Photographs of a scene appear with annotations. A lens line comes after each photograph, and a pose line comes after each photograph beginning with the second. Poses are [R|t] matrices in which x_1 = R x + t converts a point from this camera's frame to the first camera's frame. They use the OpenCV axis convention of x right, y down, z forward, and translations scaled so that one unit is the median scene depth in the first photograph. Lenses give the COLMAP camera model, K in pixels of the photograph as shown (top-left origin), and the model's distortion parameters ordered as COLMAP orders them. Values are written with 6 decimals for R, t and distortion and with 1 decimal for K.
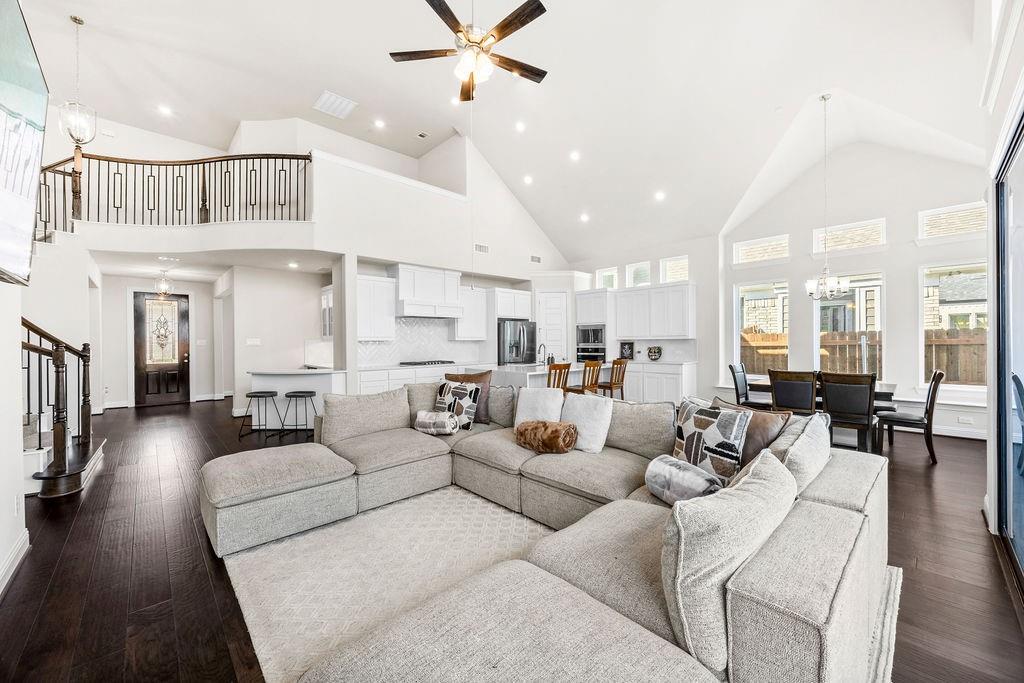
lens RADIAL K [[389.7, 0, 508.3], [0, 389.7, 342.0], [0, 0, 1]] dist [-0.000121, -0.000013]
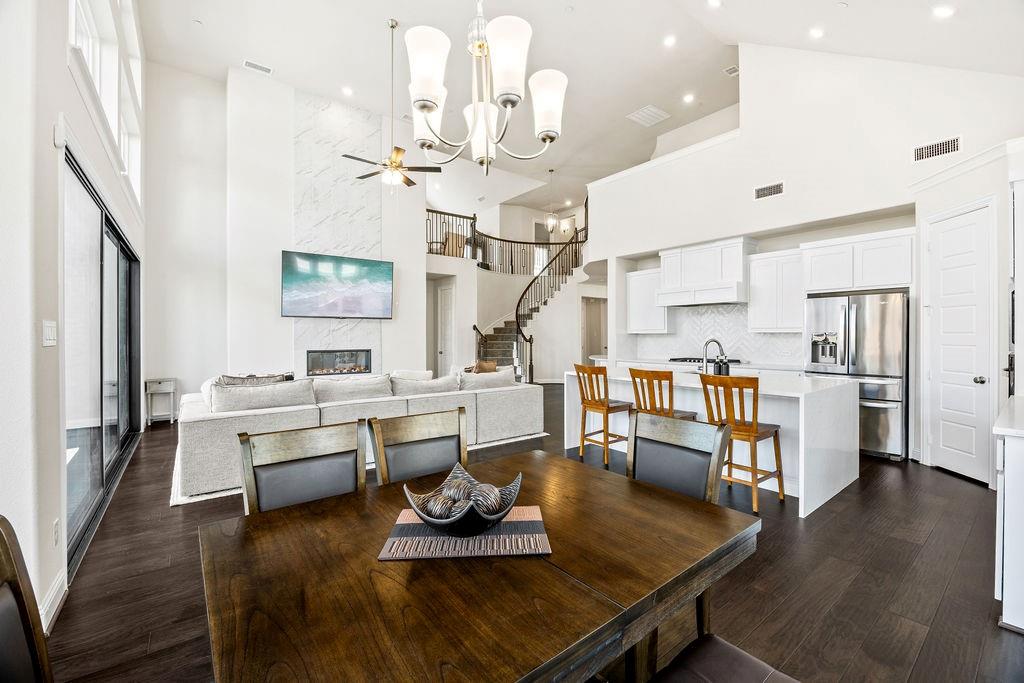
lens RADIAL K [[424.7, 0, 515.2], [0, 424.7, 339.0], [0, 0, 1]] dist [0.000328, 0.000025]
pose [[-0.096385, 0.014485, -0.995239, 0.628601], [0.002434, 0.999895, 0.014317, -0.005538], [0.995341, -0.001042, -0.096411, 0.607865]]
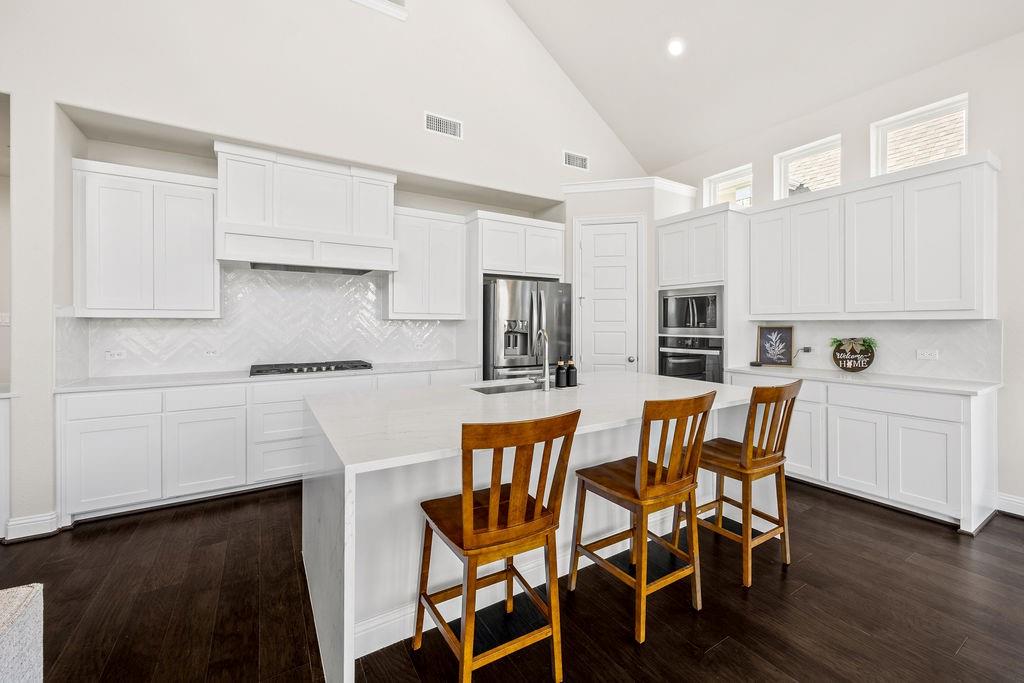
lens RADIAL K [[414.6, 0, 528.4], [0, 414.6, 321.5], [0, 0, 1]] dist [0.002787, 0.000482]
pose [[0.981460, 0.005624, -0.191587, 0.121377], [-0.006722, 0.999964, -0.005082, -0.000823], [0.191551, 0.006276, 0.981463, 0.494692]]
